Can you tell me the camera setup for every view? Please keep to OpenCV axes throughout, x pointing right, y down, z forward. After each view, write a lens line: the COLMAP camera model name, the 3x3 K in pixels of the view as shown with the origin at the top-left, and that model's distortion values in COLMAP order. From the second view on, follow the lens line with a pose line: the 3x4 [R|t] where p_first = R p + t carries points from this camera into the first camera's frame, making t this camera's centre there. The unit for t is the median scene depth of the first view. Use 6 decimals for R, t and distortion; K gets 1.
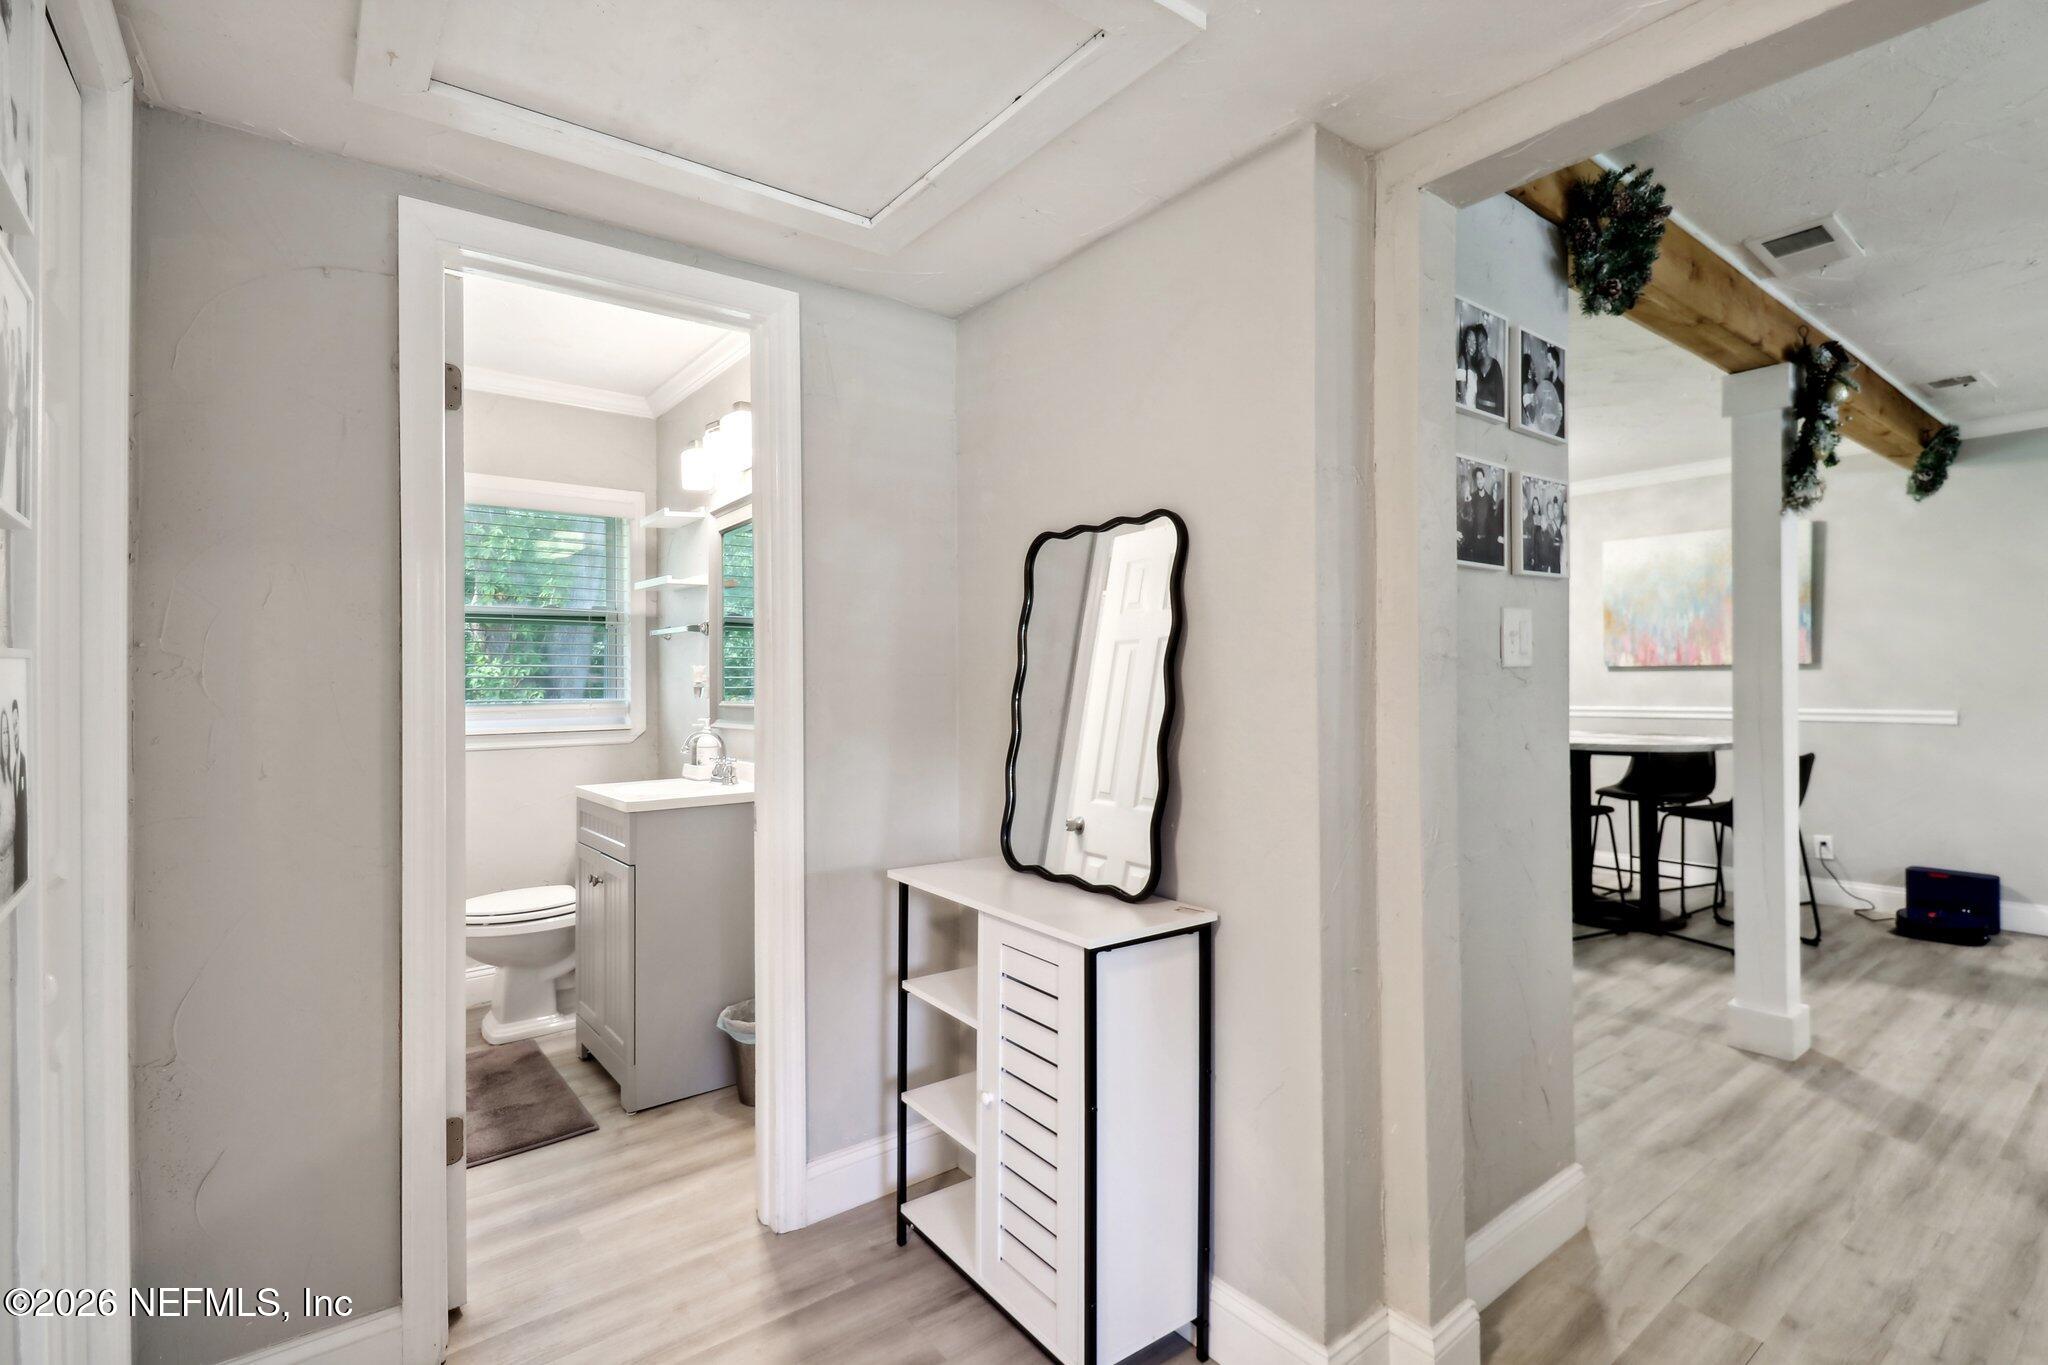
lens RADIAL K [[960.8, 0, 1045.6], [0, 960.8, 683.4], [0, 0, 1]] dist [0.017844, -0.012463]
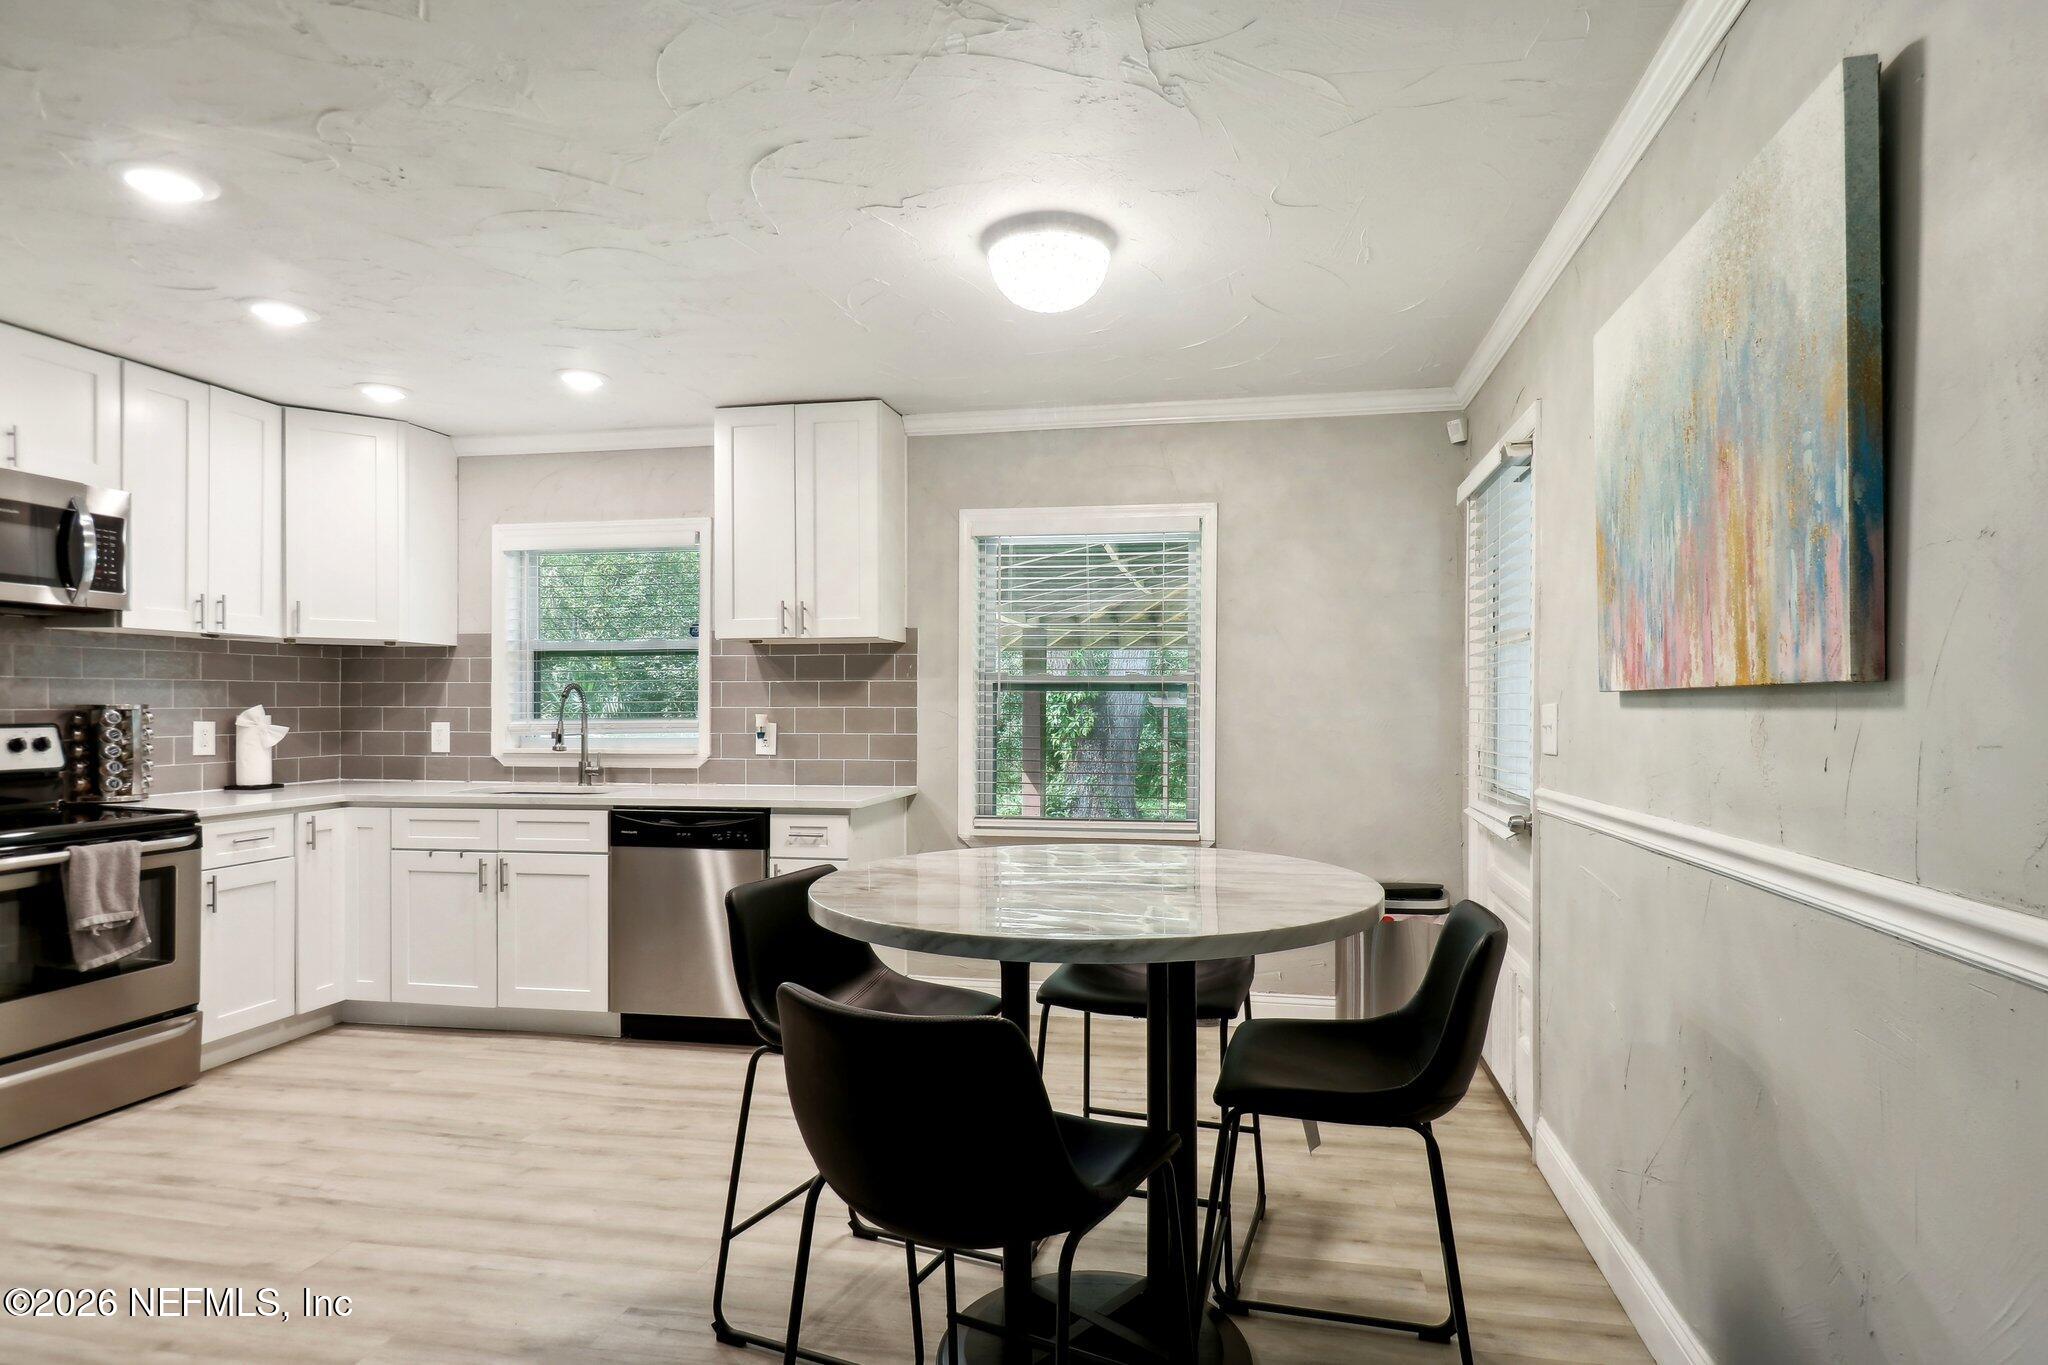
lens RADIAL K [[1088.5, 0, 1067.1], [0, 1088.5, 706.5], [0, 0, 1]] dist [0.022315, -0.015717]
pose [[0.663301, 0.011988, -0.748256, 0.940641], [-0.014069, 0.999895, 0.003548, -0.013621], [0.748220, 0.008174, 0.663400, 0.743130]]
